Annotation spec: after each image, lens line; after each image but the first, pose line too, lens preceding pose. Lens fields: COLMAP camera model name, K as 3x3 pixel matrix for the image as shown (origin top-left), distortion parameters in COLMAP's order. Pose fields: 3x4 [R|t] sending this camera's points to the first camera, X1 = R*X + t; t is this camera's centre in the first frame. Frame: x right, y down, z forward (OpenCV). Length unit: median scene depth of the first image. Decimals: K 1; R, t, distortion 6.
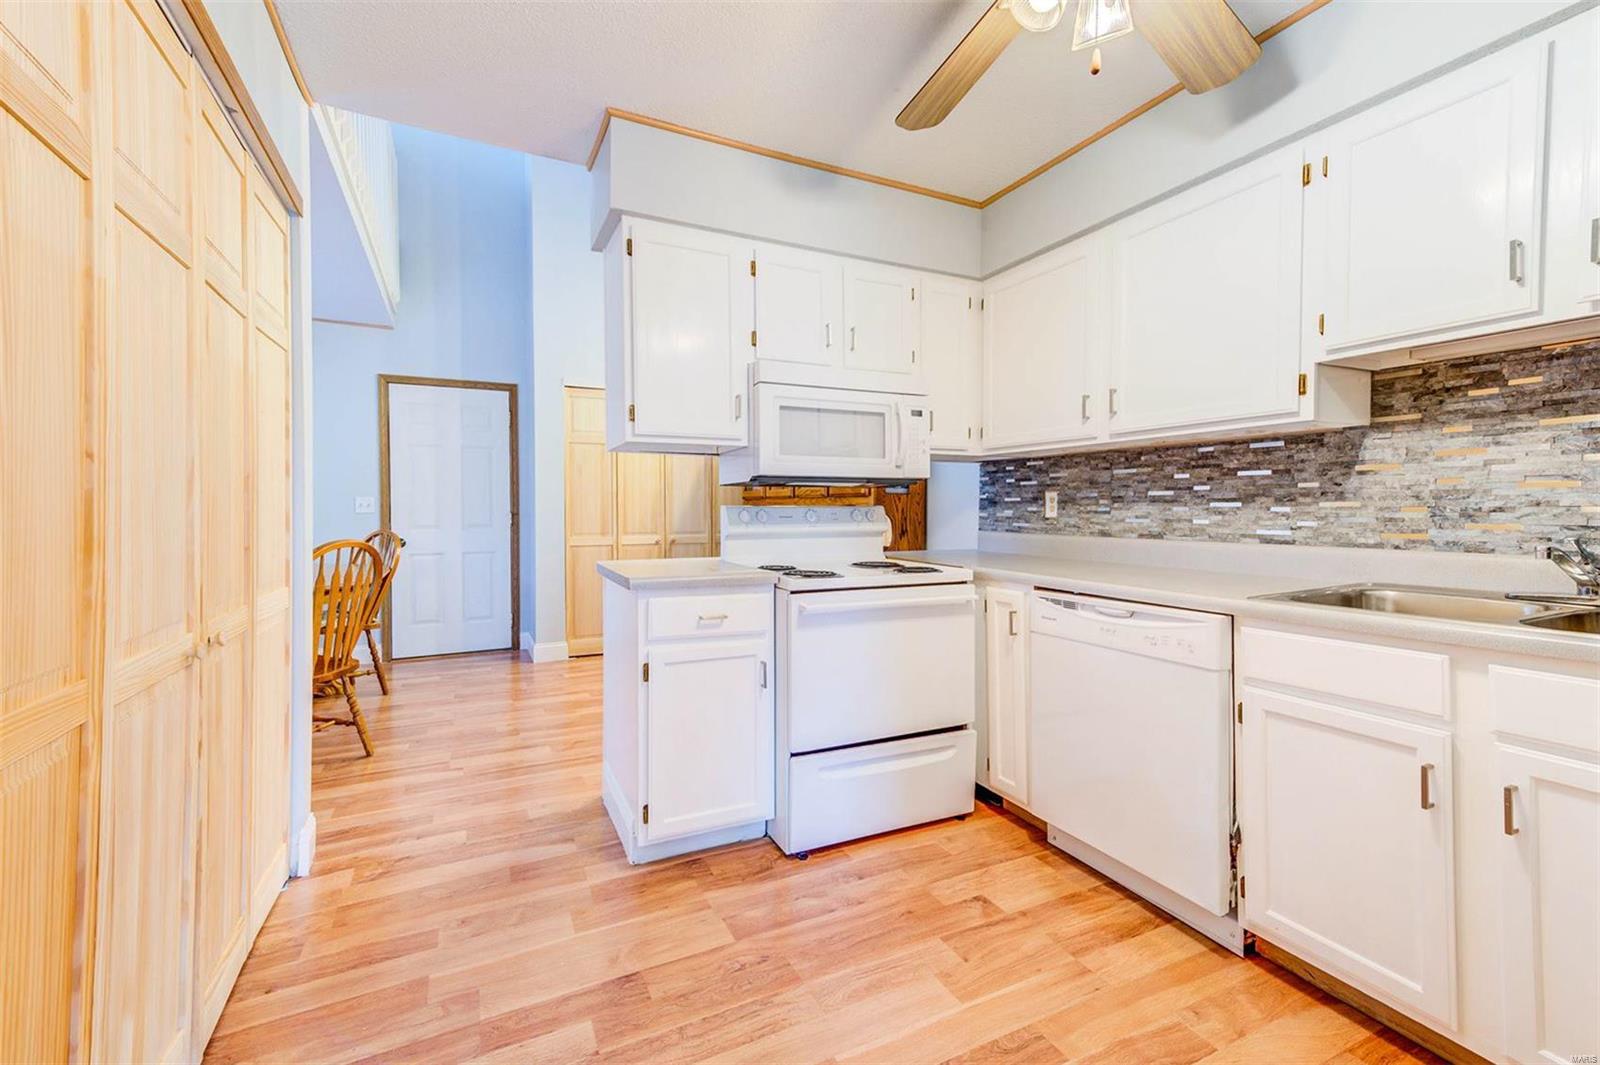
lens RADIAL K [[655.9, 0, 760.8], [0, 655.9, 507.2], [0, 0, 1]] dist [0.025645, -0.000020]
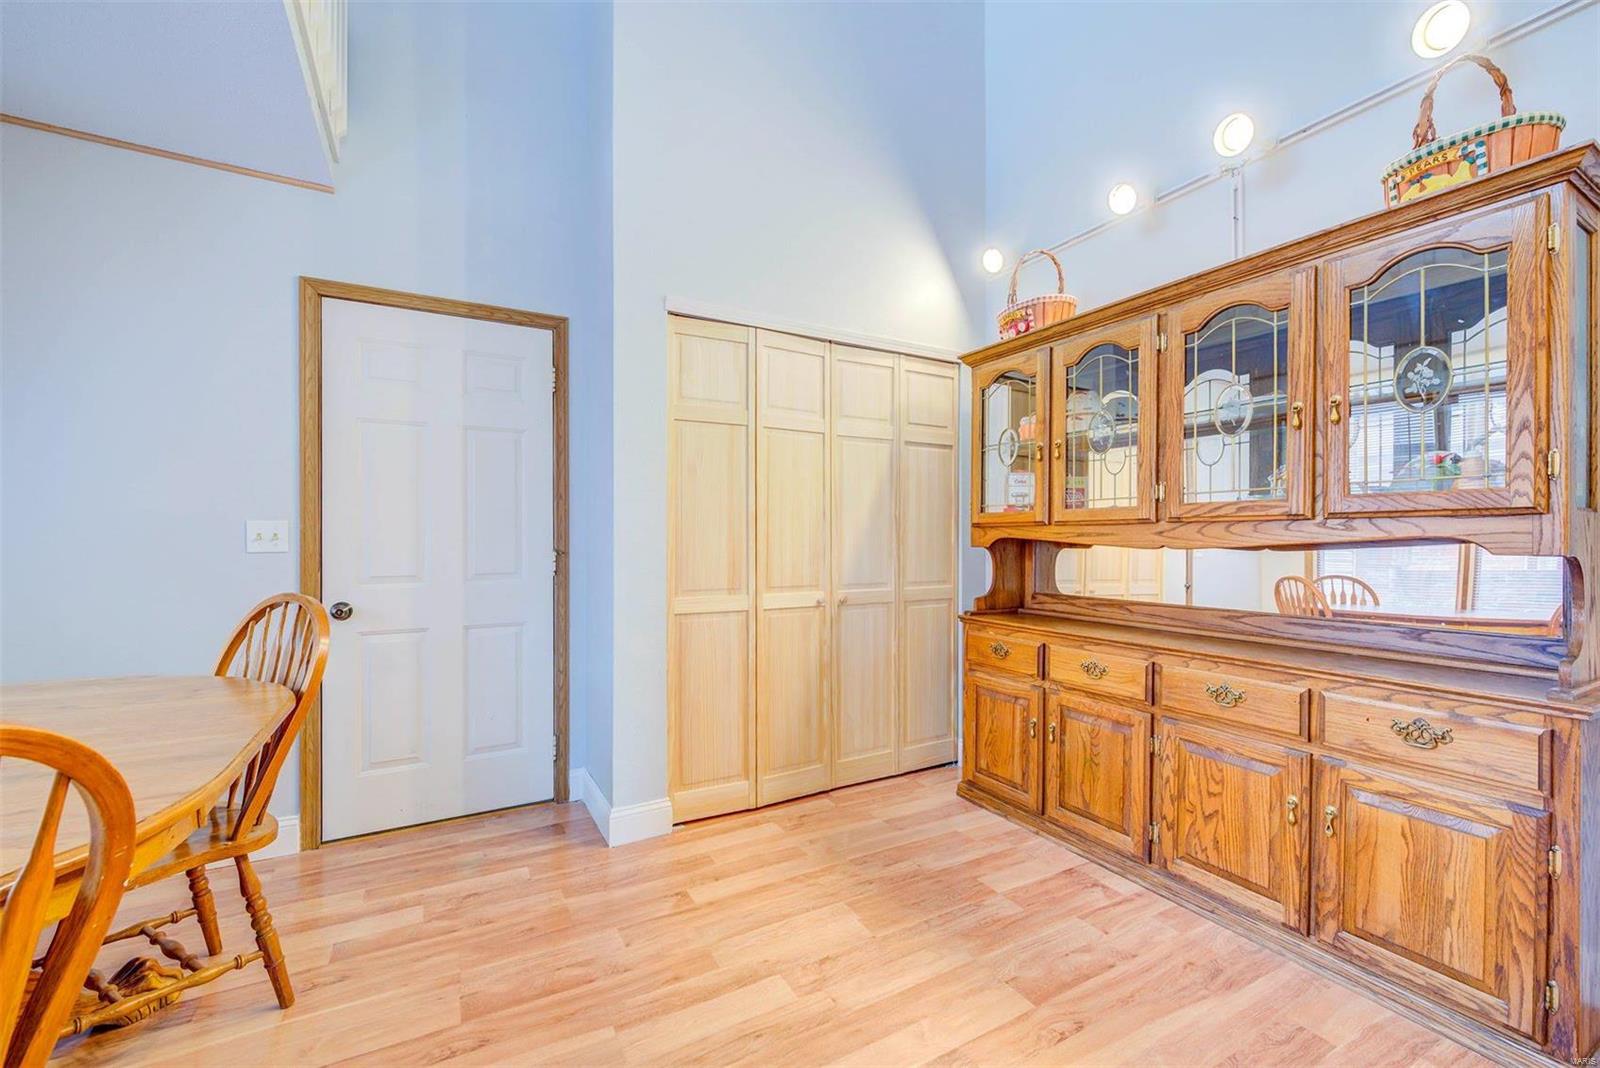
lens RADIAL K [[652.2, 0, 792.4], [0, 652.2, 526.5], [0, 0, 1]] dist [-0.000067, -0.000282]
pose [[0.997193, 0.002467, 0.074838, -0.233064], [-0.001206, 0.999856, -0.016899, -0.002965], [-0.074869, 0.016761, 0.997052, 0.464911]]
